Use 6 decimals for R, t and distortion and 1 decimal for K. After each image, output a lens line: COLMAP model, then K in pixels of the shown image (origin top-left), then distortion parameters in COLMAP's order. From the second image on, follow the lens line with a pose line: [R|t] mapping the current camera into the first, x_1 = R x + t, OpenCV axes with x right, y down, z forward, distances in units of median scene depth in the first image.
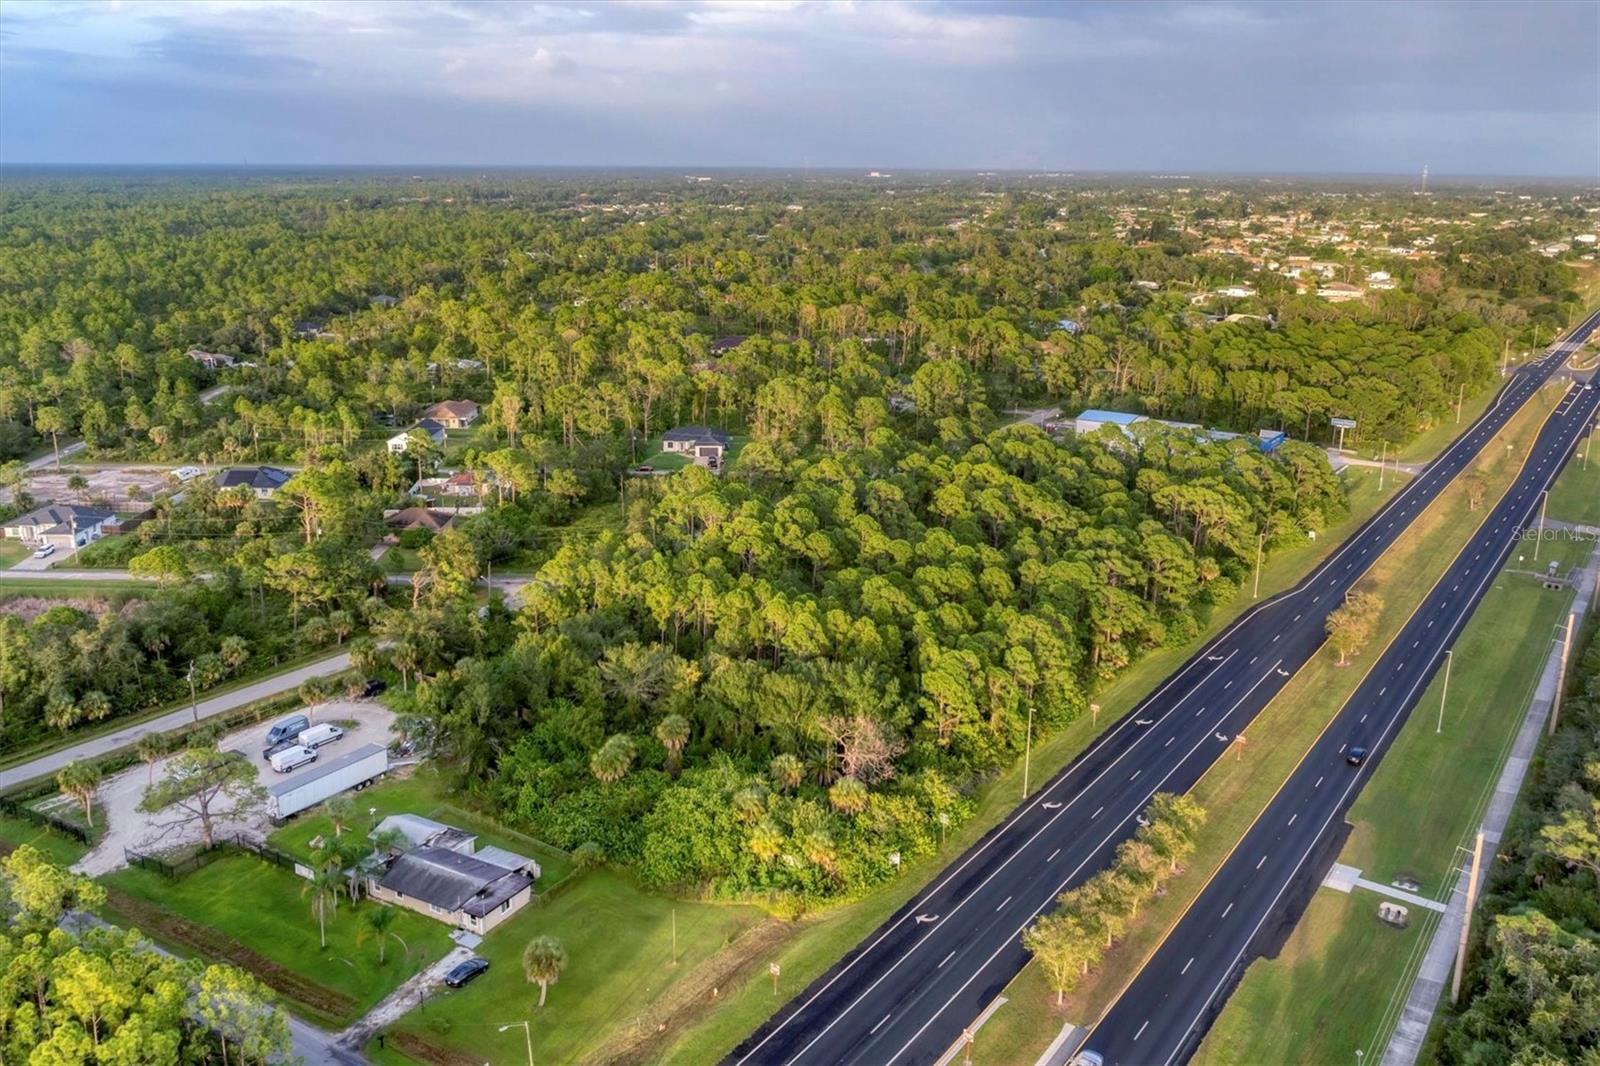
lens RADIAL K [[1319.4, 0, 806.6], [0, 1319.4, 540.1], [0, 0, 1]] dist [-0.014890, -0.009863]
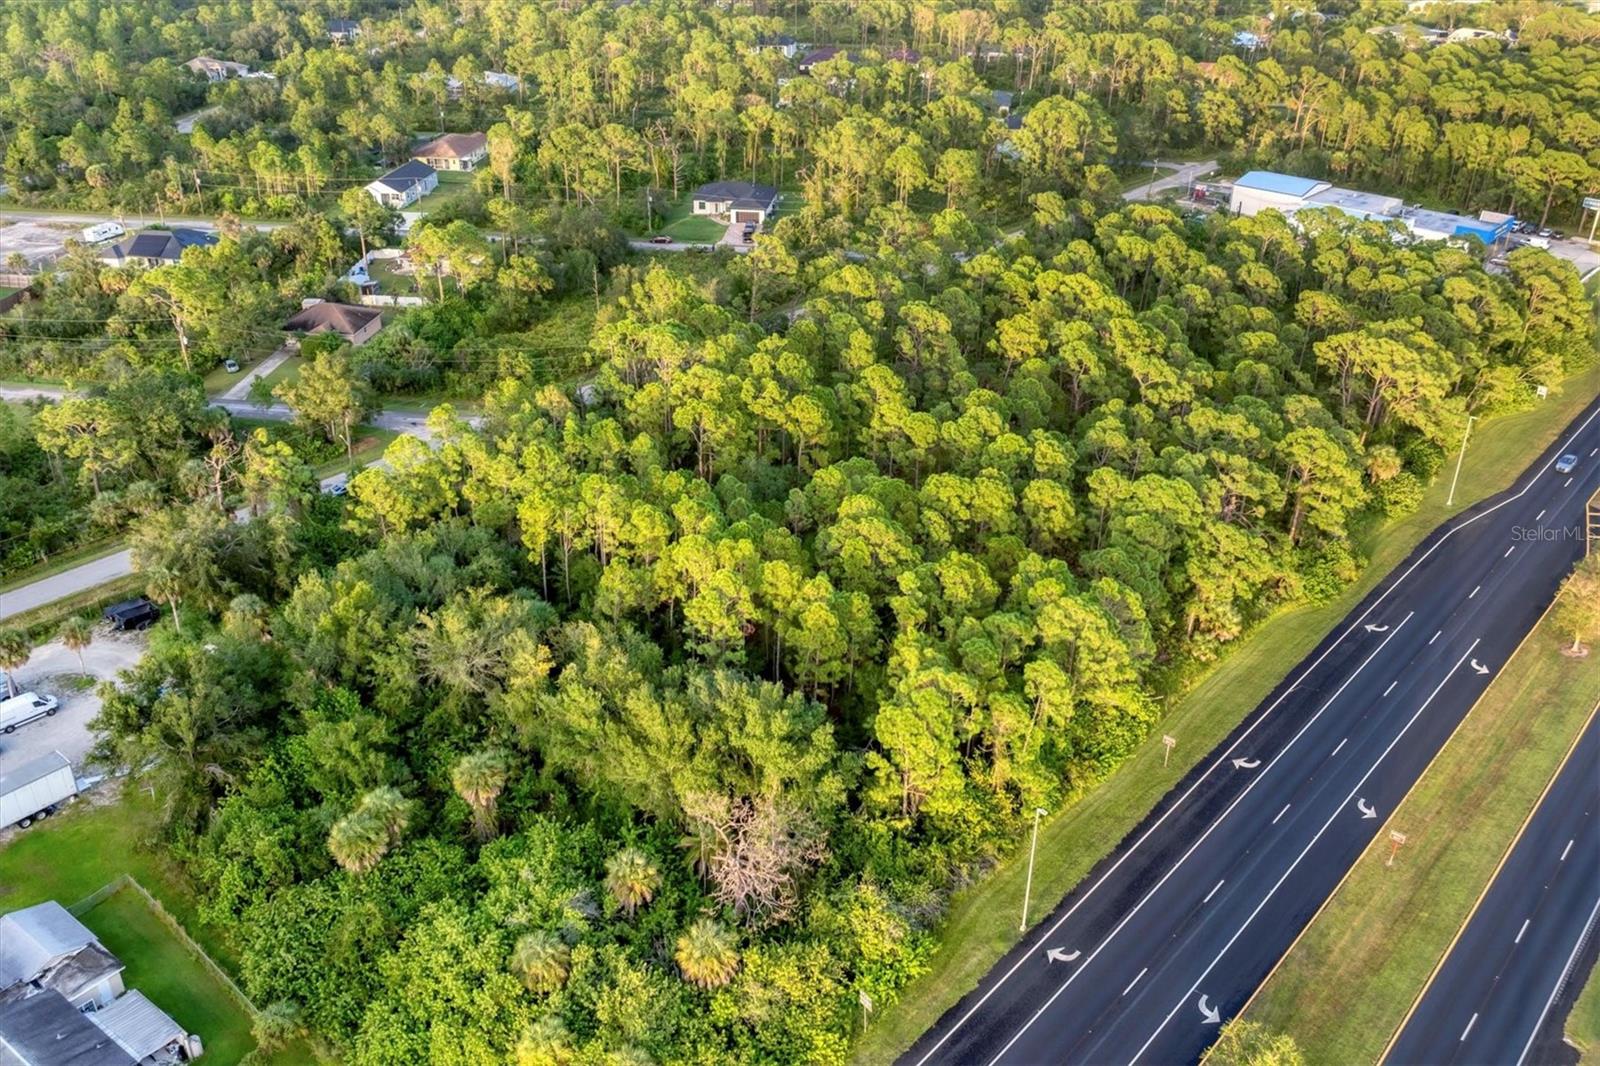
lens RADIAL K [[1329.5, 0, 802.6], [0, 1329.5, 523.3], [0, 0, 1]] dist [-0.037439, 0.029879]
pose [[0.992194, 0.059489, -0.109601, 0.079049], [-0.035518, 0.977290, 0.208909, -0.077329], [0.119539, -0.203386, 0.971774, 0.278543]]
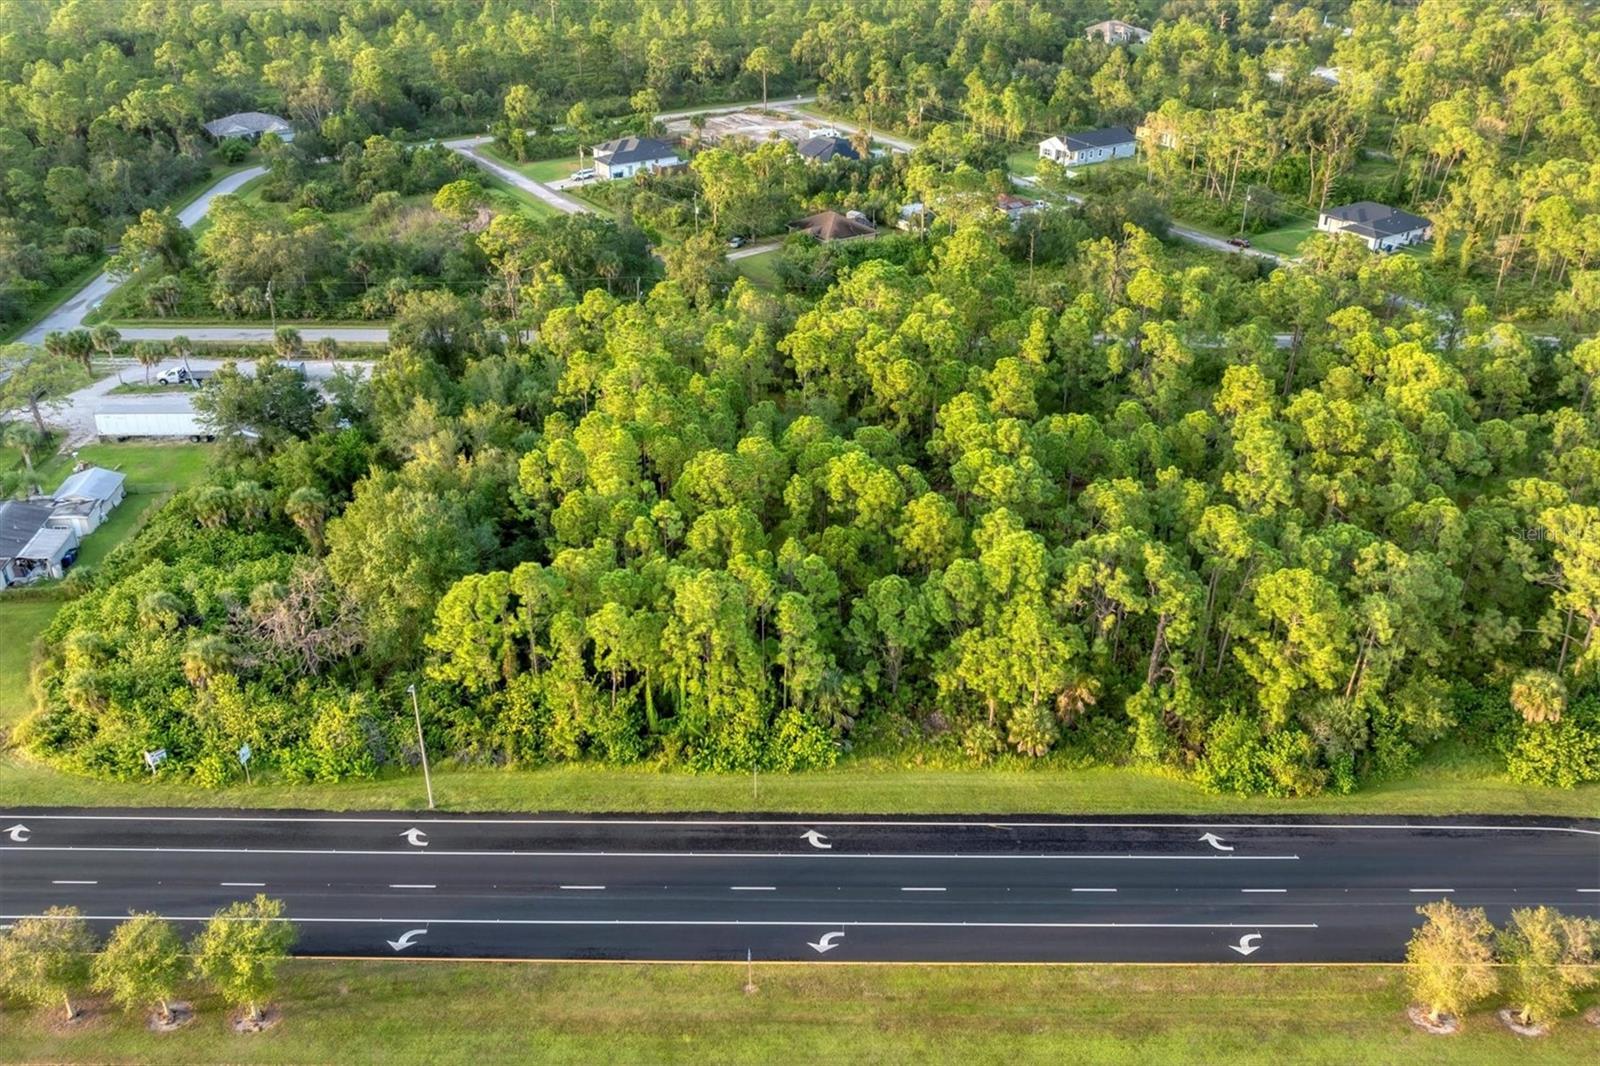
lens RADIAL K [[1319.4, 0, 803.1], [0, 1319.4, 528.1], [0, 0, 1]] dist [-0.014890, -0.009863]
pose [[0.565456, 0.389223, -0.727162, 0.449689], [-0.225774, 0.921016, 0.317419, -0.115183], [0.793275, -0.015312, 0.608671, 0.497477]]
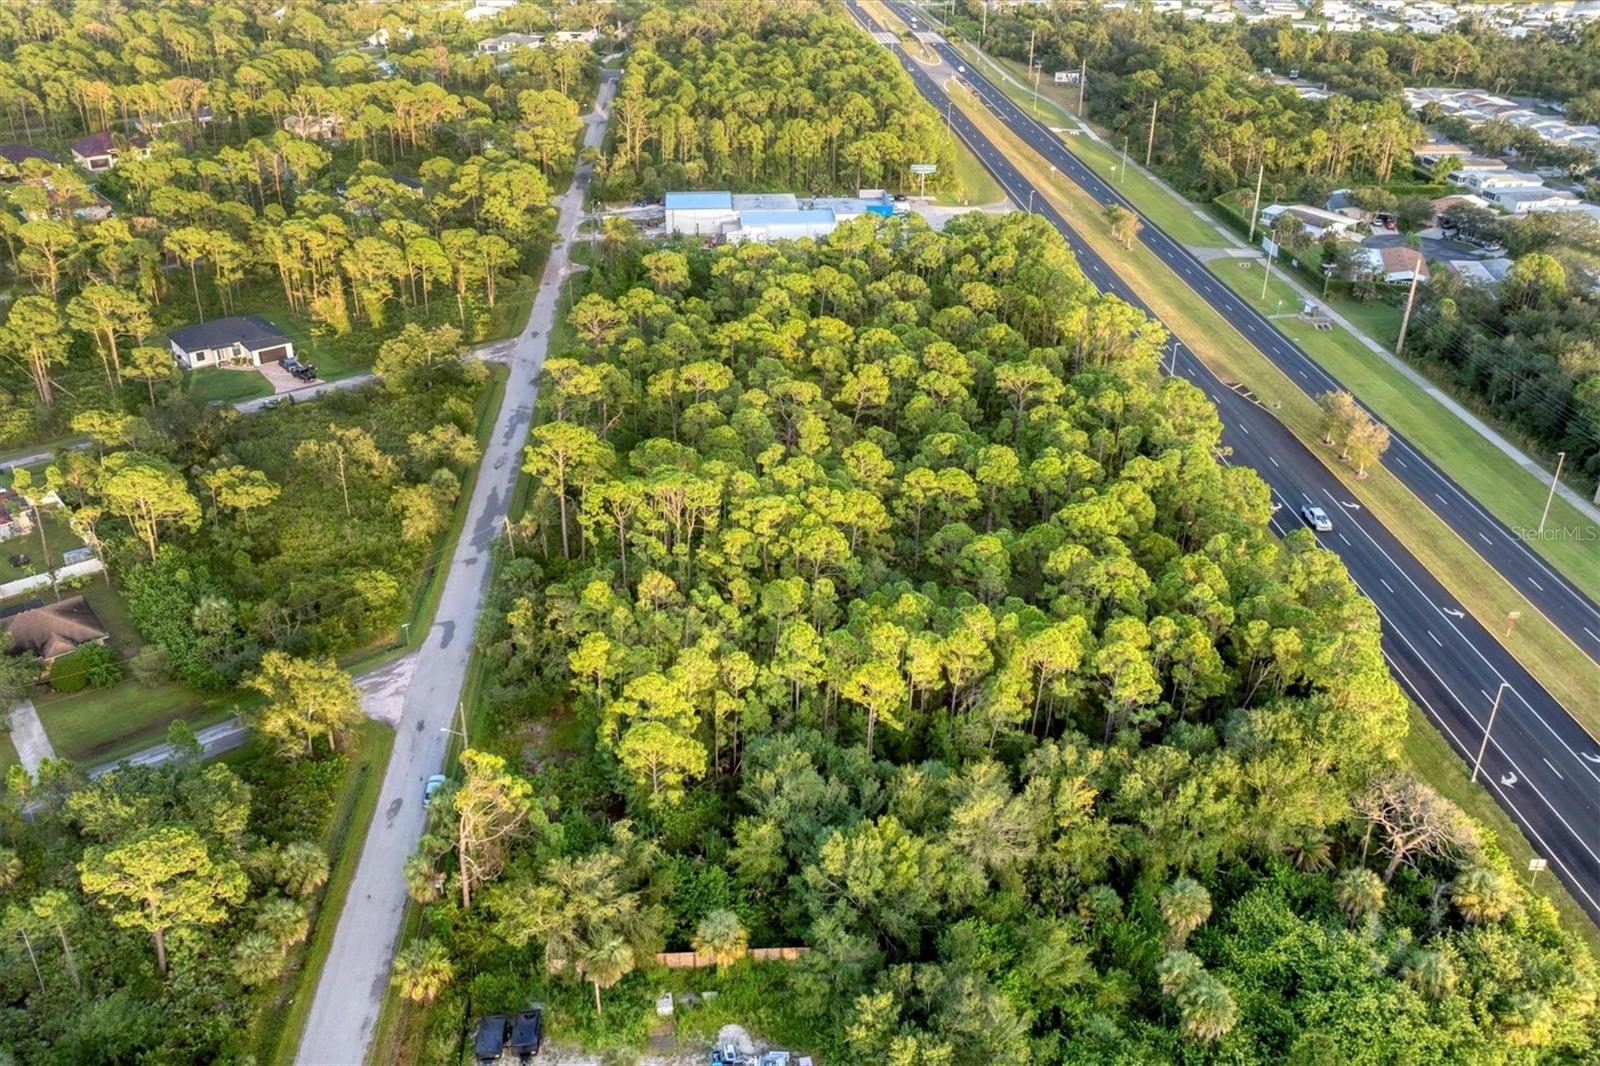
lens RADIAL K [[1319.4, 0, 799.7], [0, 1319.4, 533.7], [0, 0, 1]] dist [-0.014890, -0.009863]
pose [[0.774866, -0.301445, 0.555621, -0.376900], [0.174273, 0.946780, 0.270623, -0.162823], [-0.607628, -0.112867, 0.786161, 0.414196]]
